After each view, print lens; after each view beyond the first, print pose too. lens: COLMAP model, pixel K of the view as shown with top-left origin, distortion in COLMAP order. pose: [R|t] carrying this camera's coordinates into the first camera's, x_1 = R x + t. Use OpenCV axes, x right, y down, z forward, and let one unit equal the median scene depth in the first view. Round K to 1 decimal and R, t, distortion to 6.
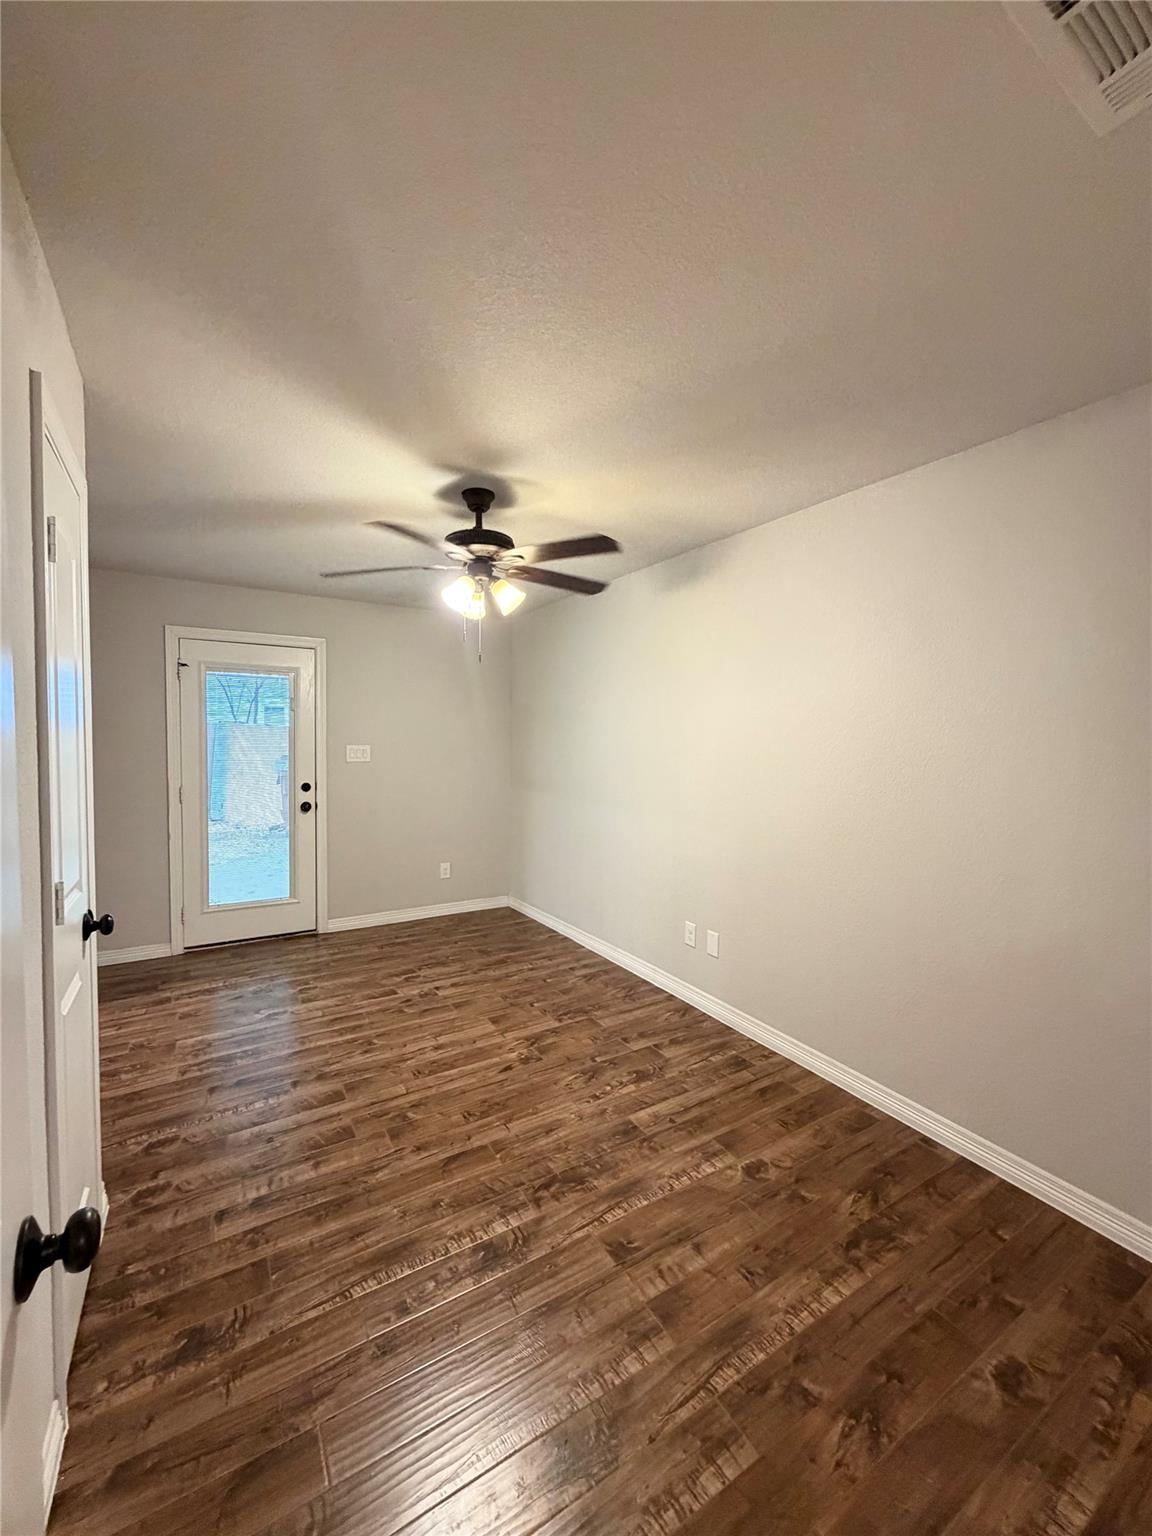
lens RADIAL K [[611.4, 0, 572.8], [0, 611.4, 765.6], [0, 0, 1]] dist [0.000064, 0.000035]
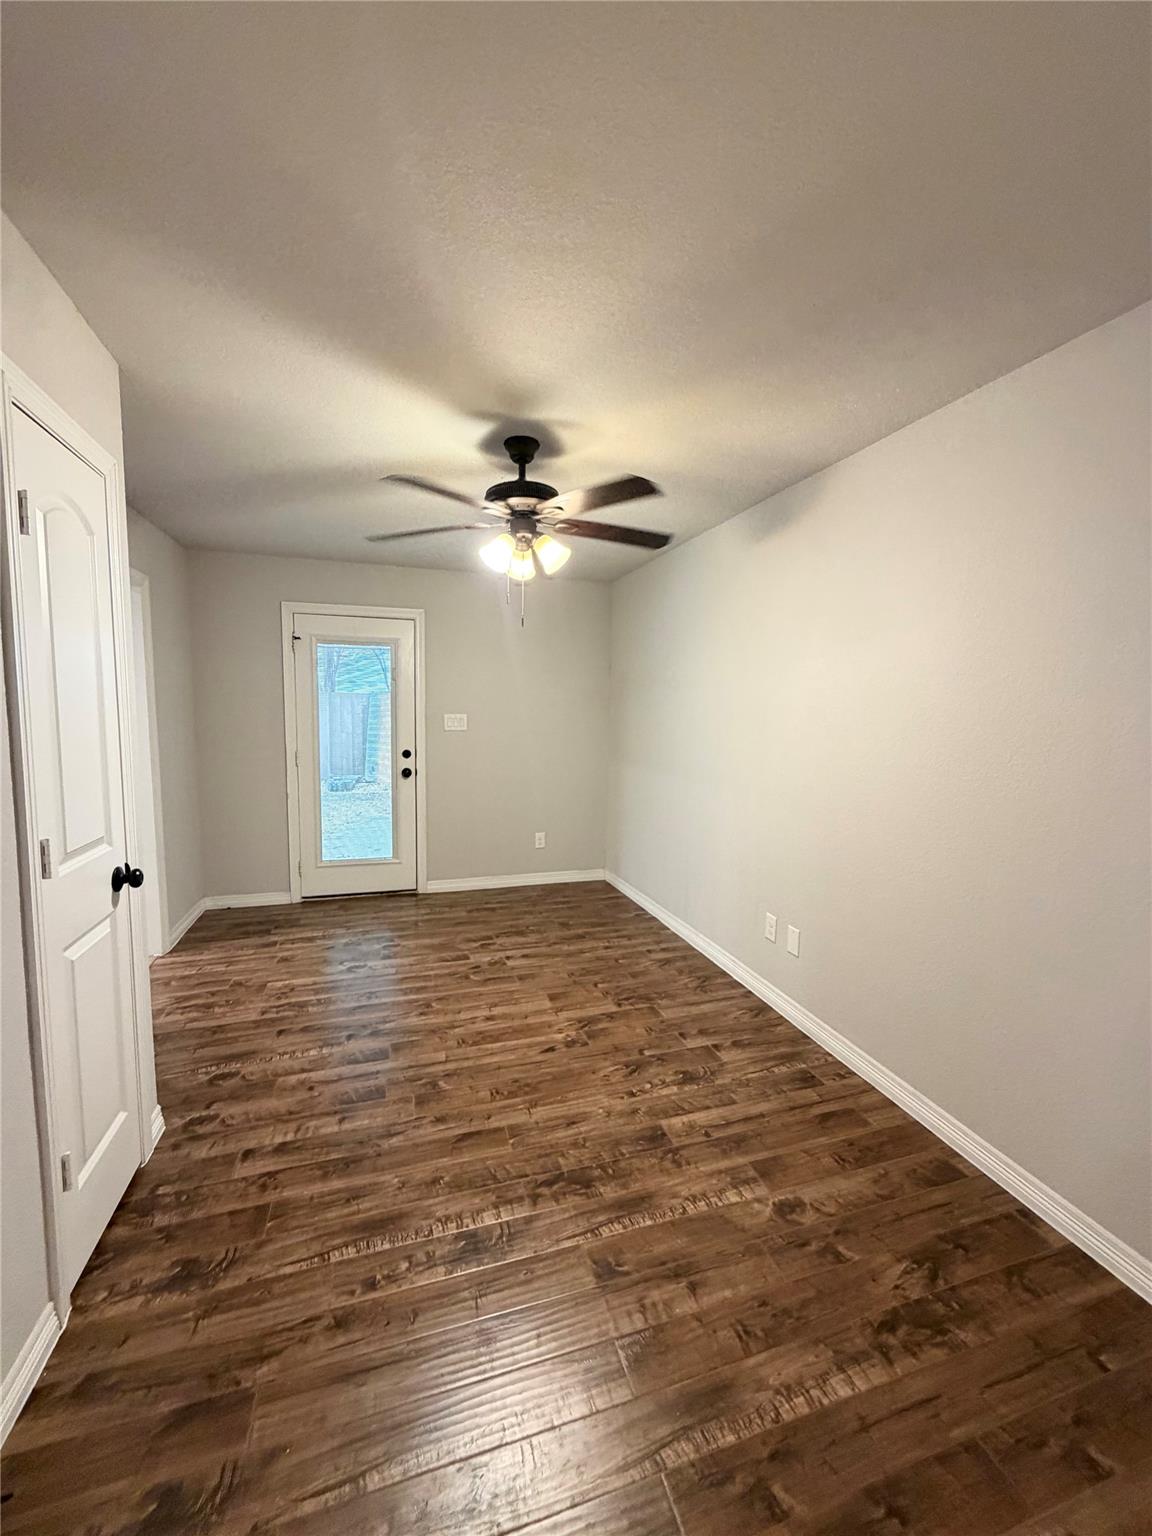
lens RADIAL K [[611.3, 0, 574.9], [0, 611.3, 764.9], [0, 0, 1]] dist [-0.000050, 0.000314]
pose [[0.971131, 0.026325, -0.237088, 0.174438], [-0.015105, 0.998684, 0.049018, -0.002759], [0.238067, -0.044021, 0.970251, 0.106496]]
